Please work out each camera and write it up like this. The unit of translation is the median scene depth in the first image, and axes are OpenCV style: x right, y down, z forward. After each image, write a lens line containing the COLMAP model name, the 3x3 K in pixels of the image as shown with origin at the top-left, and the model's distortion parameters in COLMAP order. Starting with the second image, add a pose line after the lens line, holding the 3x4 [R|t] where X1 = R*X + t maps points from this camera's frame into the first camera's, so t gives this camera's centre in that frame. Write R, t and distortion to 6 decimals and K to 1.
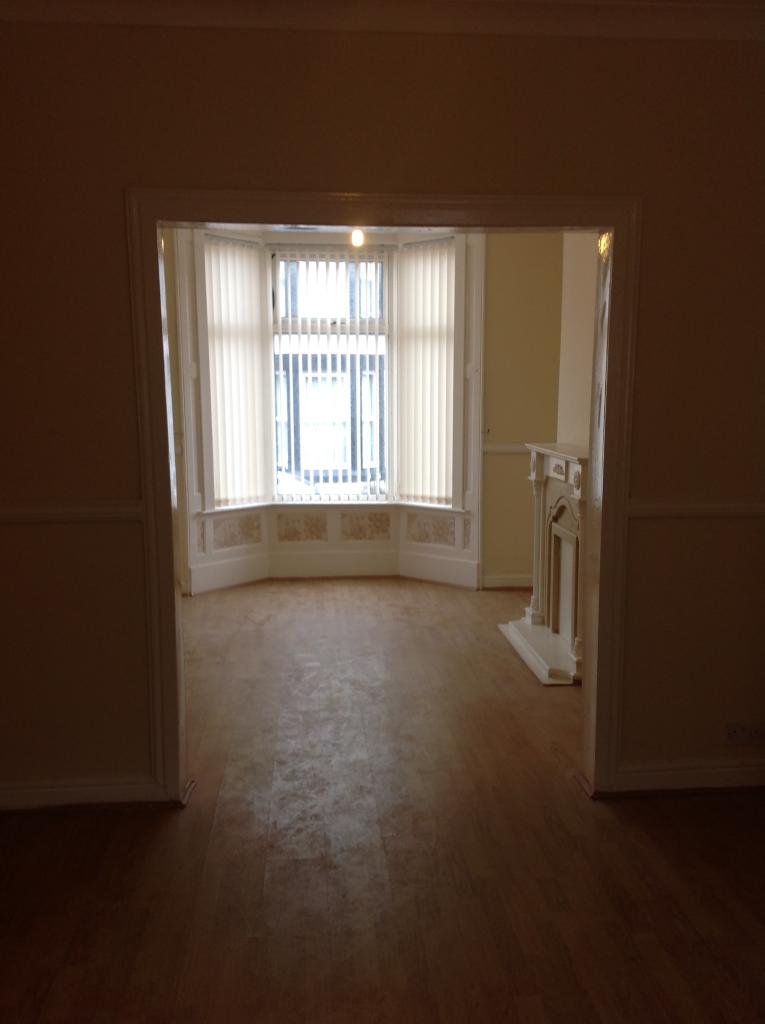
lens RADIAL K [[921.6, 0, 382.5], [0, 921.6, 512.0], [0, 0, 1]] dist [0.192388, -0.363137]
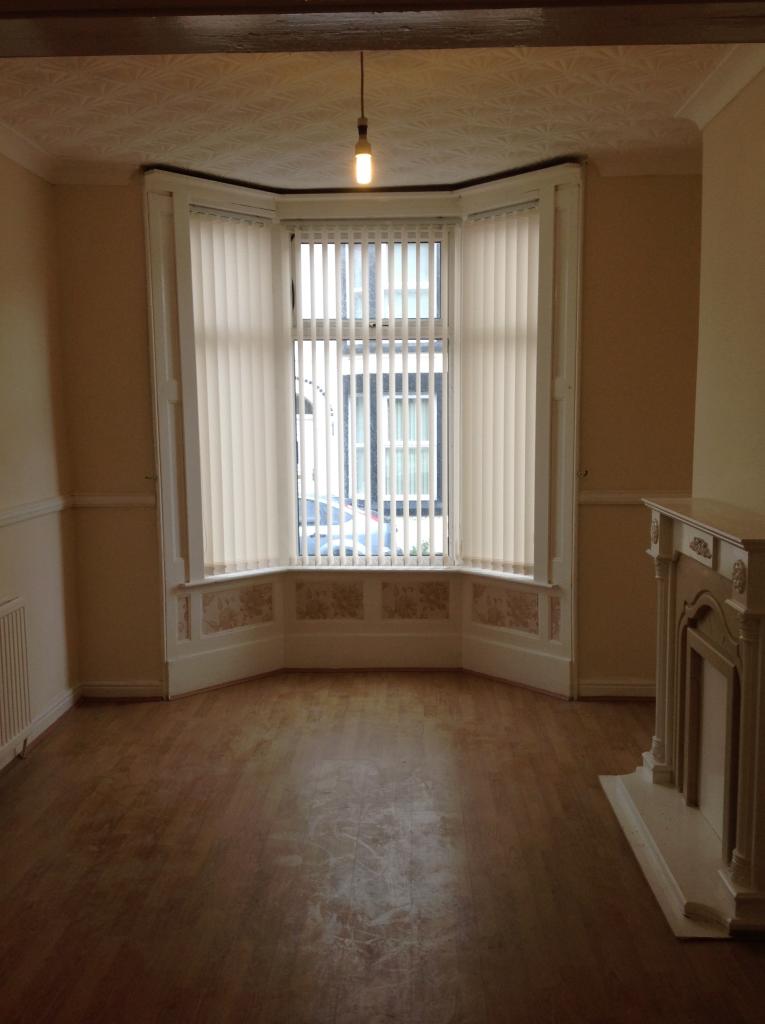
lens RADIAL K [[921.6, 0, 382.5], [0, 921.6, 512.0], [0, 0, 1]] dist [0.192388, -0.363137]
pose [[0.993517, 0.007121, -0.113458, 0.040951], [-0.009808, 0.999684, -0.023139, -0.039919], [0.113257, 0.024102, 0.993273, 0.282505]]
